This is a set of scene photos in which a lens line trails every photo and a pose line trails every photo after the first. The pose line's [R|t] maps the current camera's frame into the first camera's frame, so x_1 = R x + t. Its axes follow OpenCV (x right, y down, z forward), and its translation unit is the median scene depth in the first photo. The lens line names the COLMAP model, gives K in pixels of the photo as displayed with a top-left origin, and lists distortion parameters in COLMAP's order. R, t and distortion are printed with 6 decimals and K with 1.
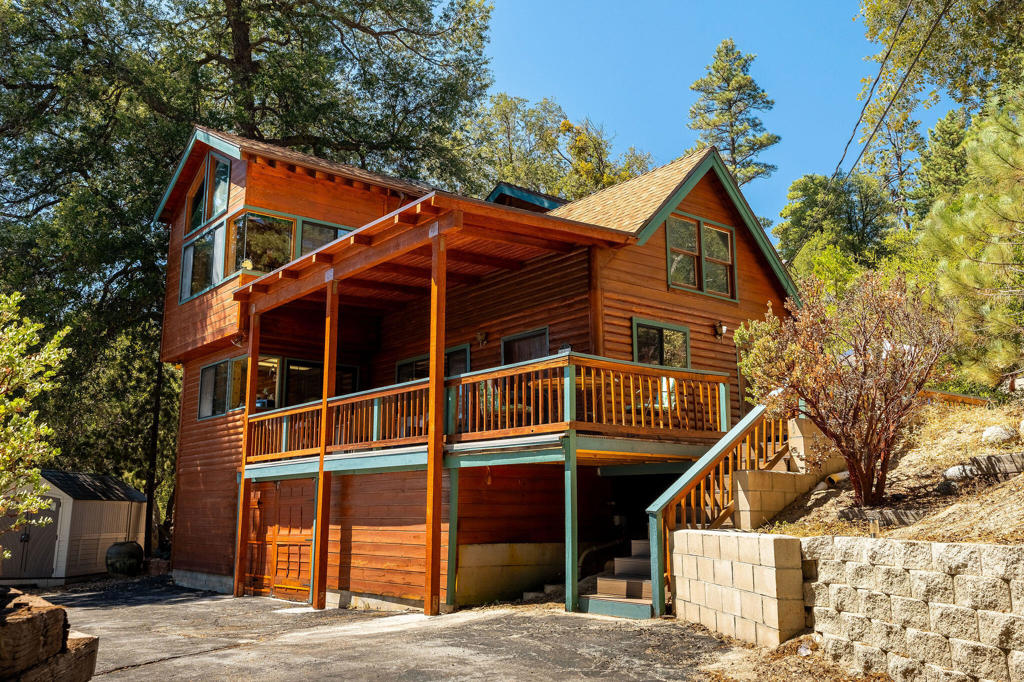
lens RADIAL K [[912.5, 0, 512.0], [0, 912.5, 341.0], [0, 0, 1]] dist [0.065475, 0.008059]
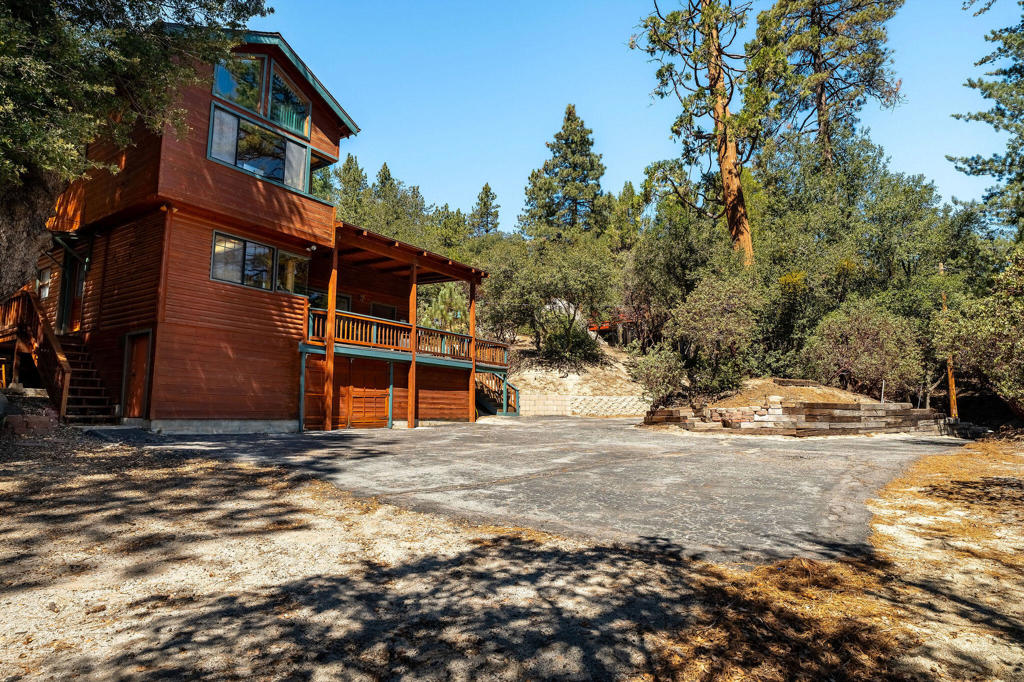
lens RADIAL K [[579.2, 0, 512.0], [0, 579.2, 341.0], [0, 0, 1]] dist [-0.045297, -0.000085]
pose [[-0.334352, 0.119091, 0.934894, -1.506685], [-0.177447, 0.966287, -0.186551, 0.306363], [-0.925593, -0.228267, -0.301948, 1.234373]]
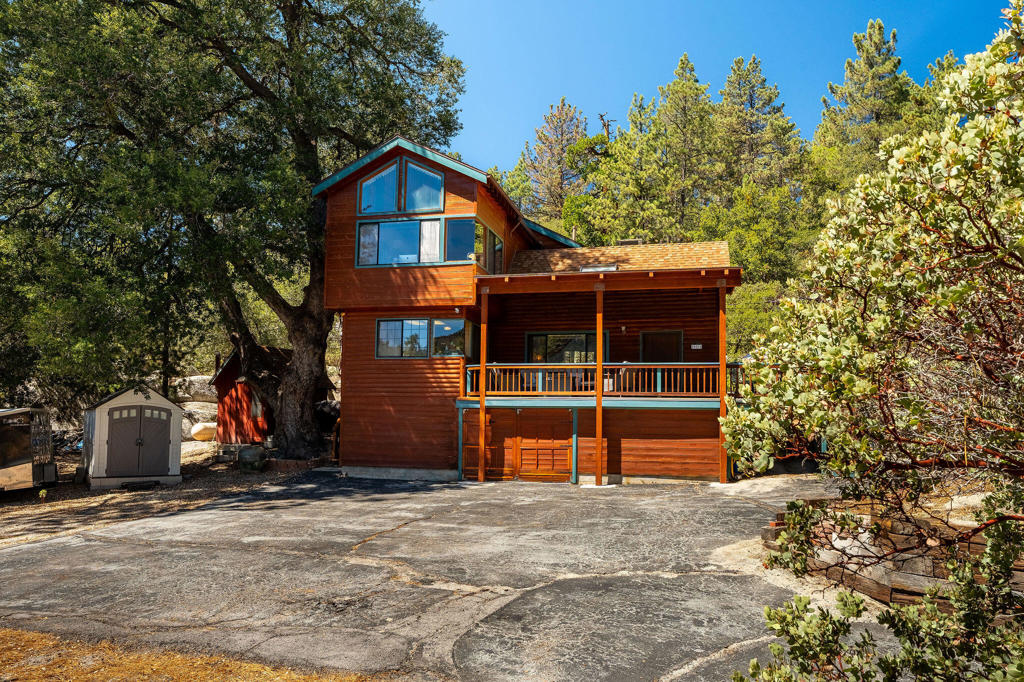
lens RADIAL K [[698.5, 0, 512.0], [0, 698.5, 379.5], [0, 0, 1]] dist [-0.001633, -0.000283]
pose [[0.784679, 0.047547, 0.618076, -1.164332], [-0.127694, 0.988069, 0.086105, 0.004917], [-0.606608, -0.146489, 0.781389, 0.111536]]
